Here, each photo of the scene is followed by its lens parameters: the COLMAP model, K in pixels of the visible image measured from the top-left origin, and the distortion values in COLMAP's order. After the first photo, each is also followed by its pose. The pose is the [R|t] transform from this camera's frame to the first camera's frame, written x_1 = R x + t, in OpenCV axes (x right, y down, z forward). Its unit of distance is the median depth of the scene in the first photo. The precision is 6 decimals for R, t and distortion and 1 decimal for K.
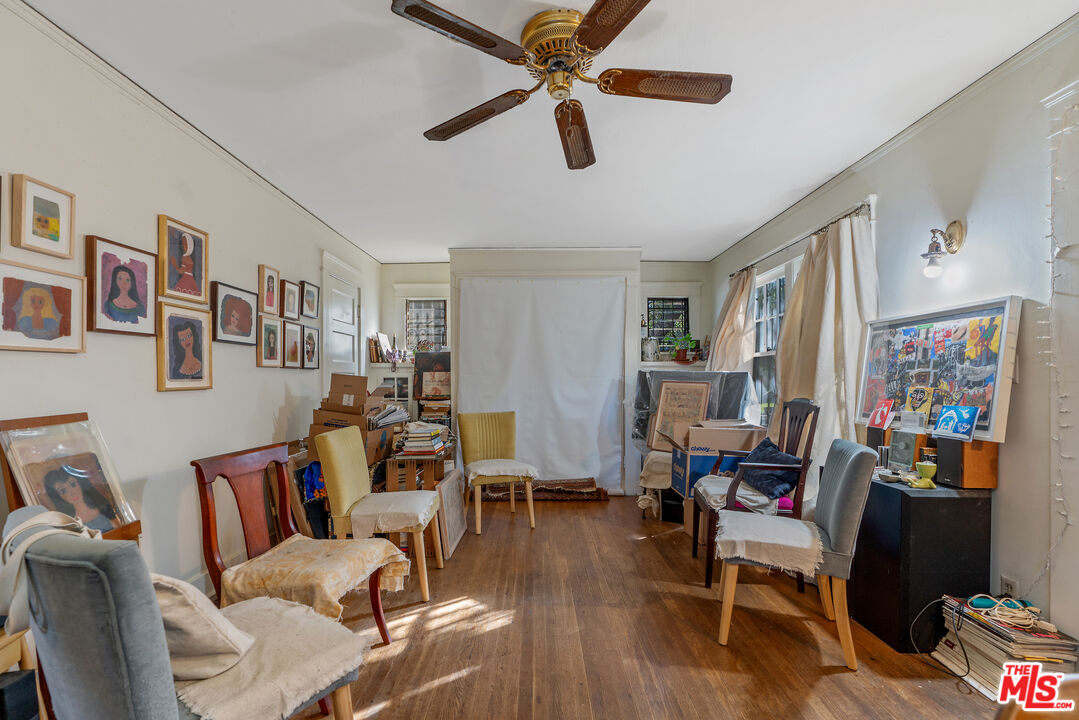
lens RADIAL K [[481.0, 0, 533.4], [0, 481.0, 378.8], [0, 0, 1]] dist [0.000275, -0.000111]
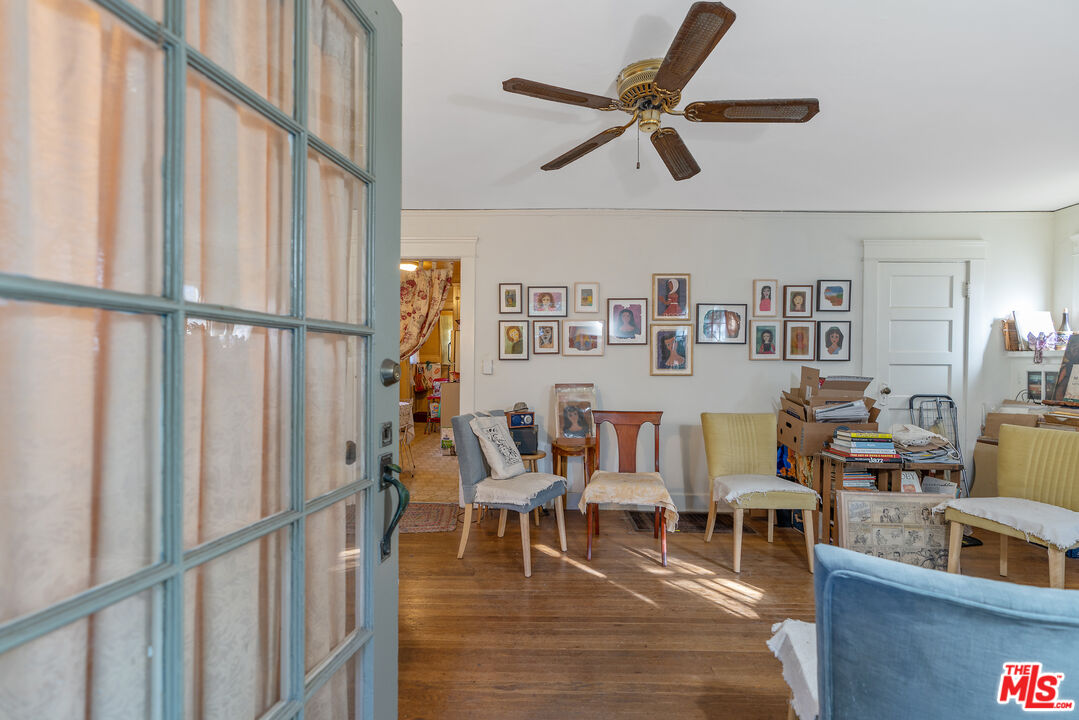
lens RADIAL K [[481.0, 0, 539.2], [0, 481.0, 359.7], [0, 0, 1]] dist [0.000275, -0.000111]
pose [[0.006397, -0.003466, -0.999974, 0.900222], [-0.011919, 0.999923, -0.003542, -0.018994], [0.999909, 0.011941, 0.006355, 0.545707]]
